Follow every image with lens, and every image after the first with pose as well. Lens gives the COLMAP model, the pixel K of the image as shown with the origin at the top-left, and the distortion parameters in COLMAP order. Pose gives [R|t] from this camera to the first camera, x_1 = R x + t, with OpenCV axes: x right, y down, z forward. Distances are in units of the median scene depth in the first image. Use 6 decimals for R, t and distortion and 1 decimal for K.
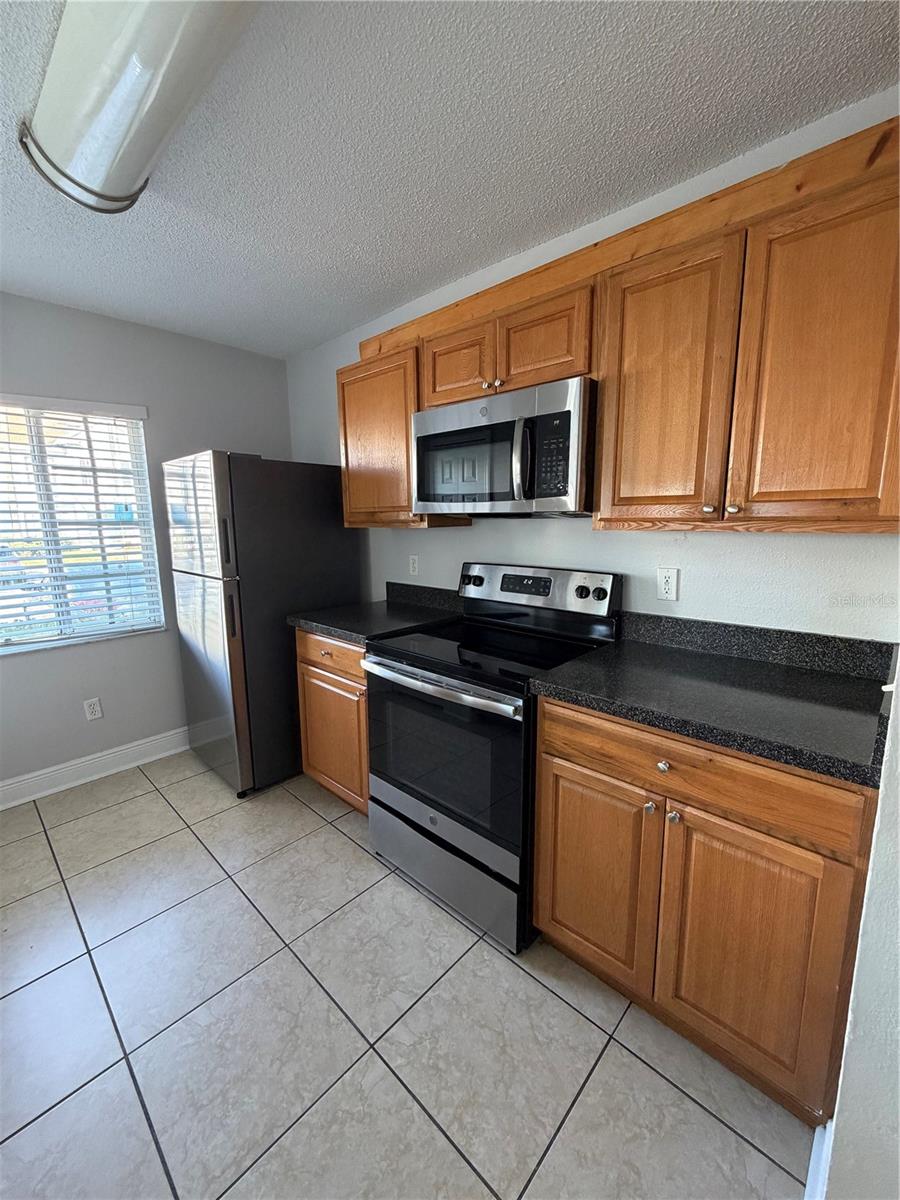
lens RADIAL K [[478.5, 0, 450.7], [0, 478.5, 598.9], [0, 0, 1]] dist [-0.002974, -0.000214]
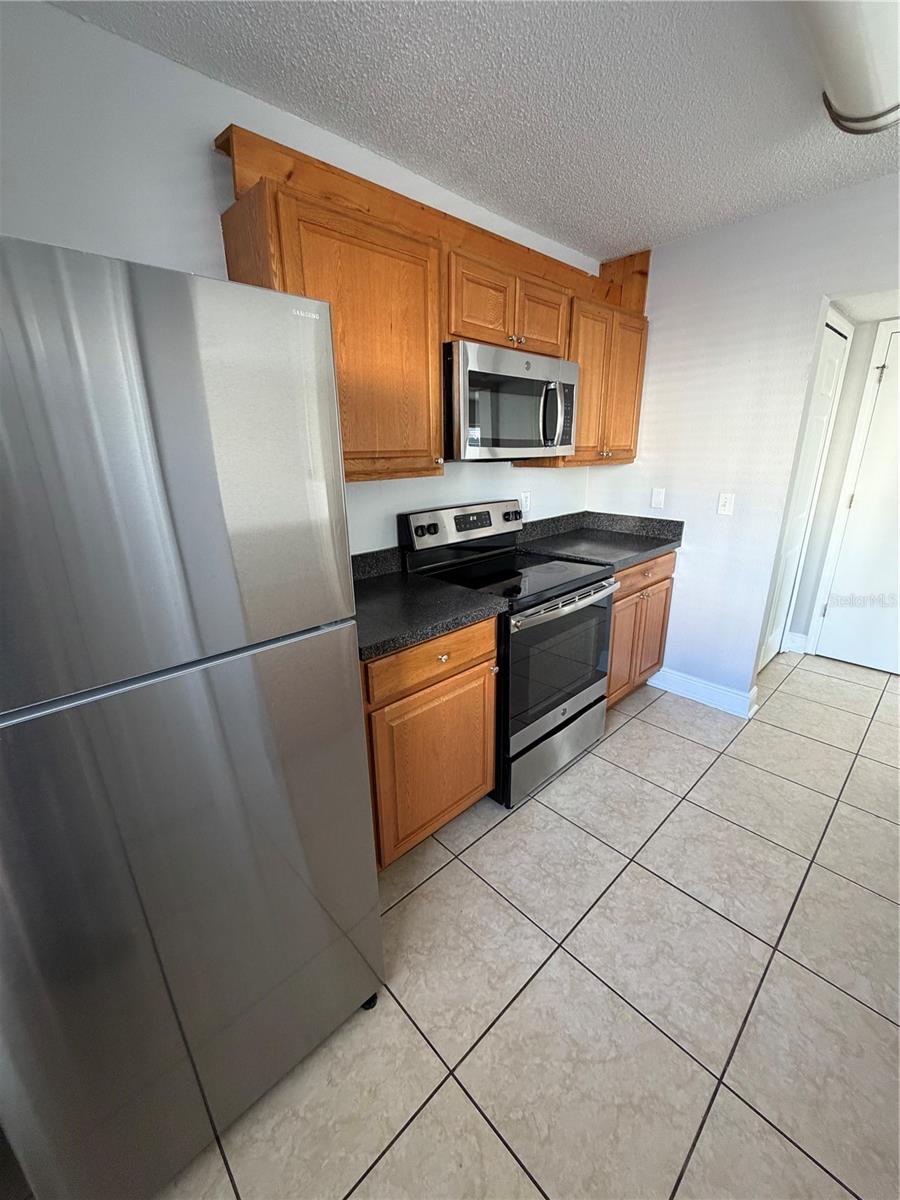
lens RADIAL K [[478.5, 0, 451.7], [0, 478.5, 599.4], [0, 0, 1]] dist [-0.002974, -0.000214]
pose [[0.060203, -0.295443, 0.953462, -1.020851], [0.177216, 0.943183, 0.281069, -0.189692], [-0.982329, 0.152047, 0.109140, 0.980377]]
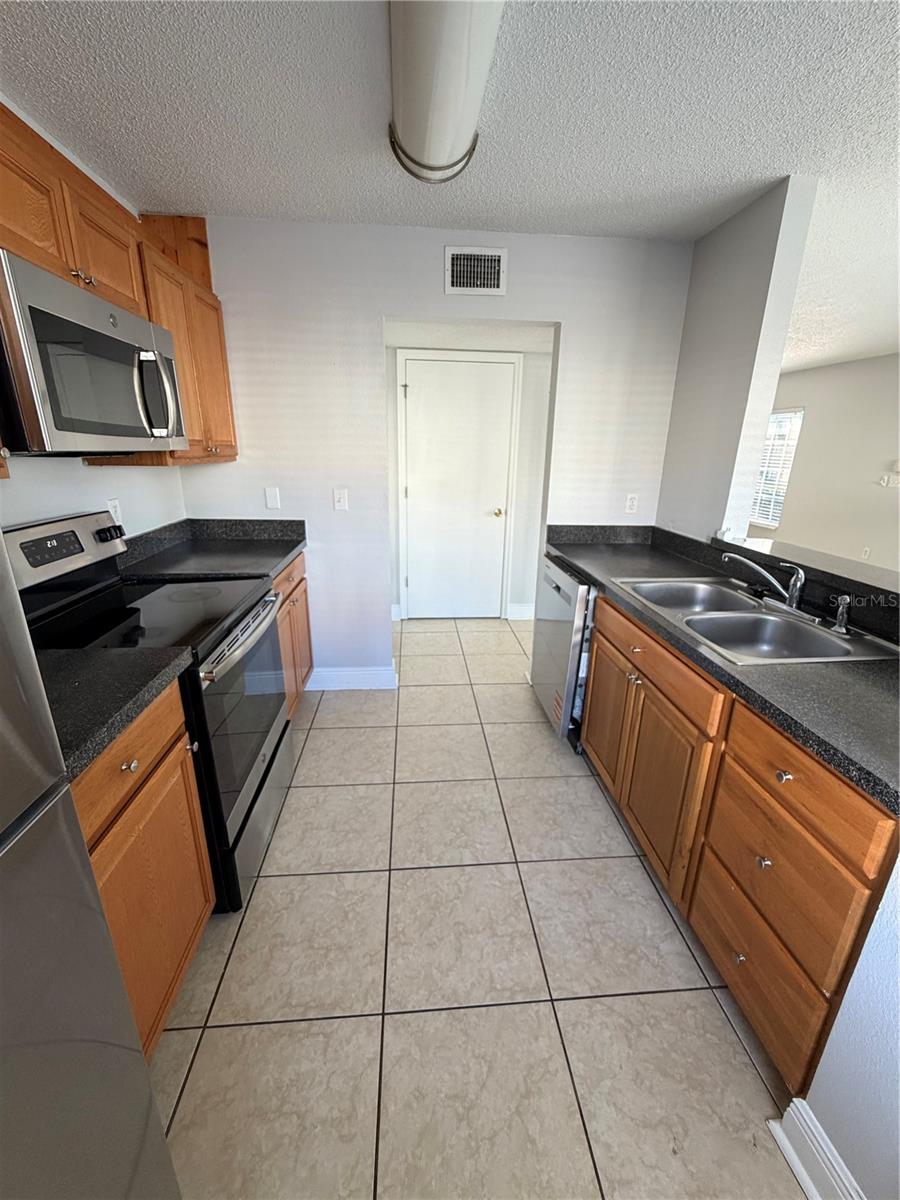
lens RADIAL K [[478.5, 0, 451.3], [0, 478.5, 599.6], [0, 0, 1]] dist [-0.002974, -0.000214]
pose [[-0.740747, -0.202061, 0.640676, -0.821079], [0.105205, 0.907033, 0.407704, -0.201263], [-0.663495, 0.369407, -0.650625, 1.133766]]
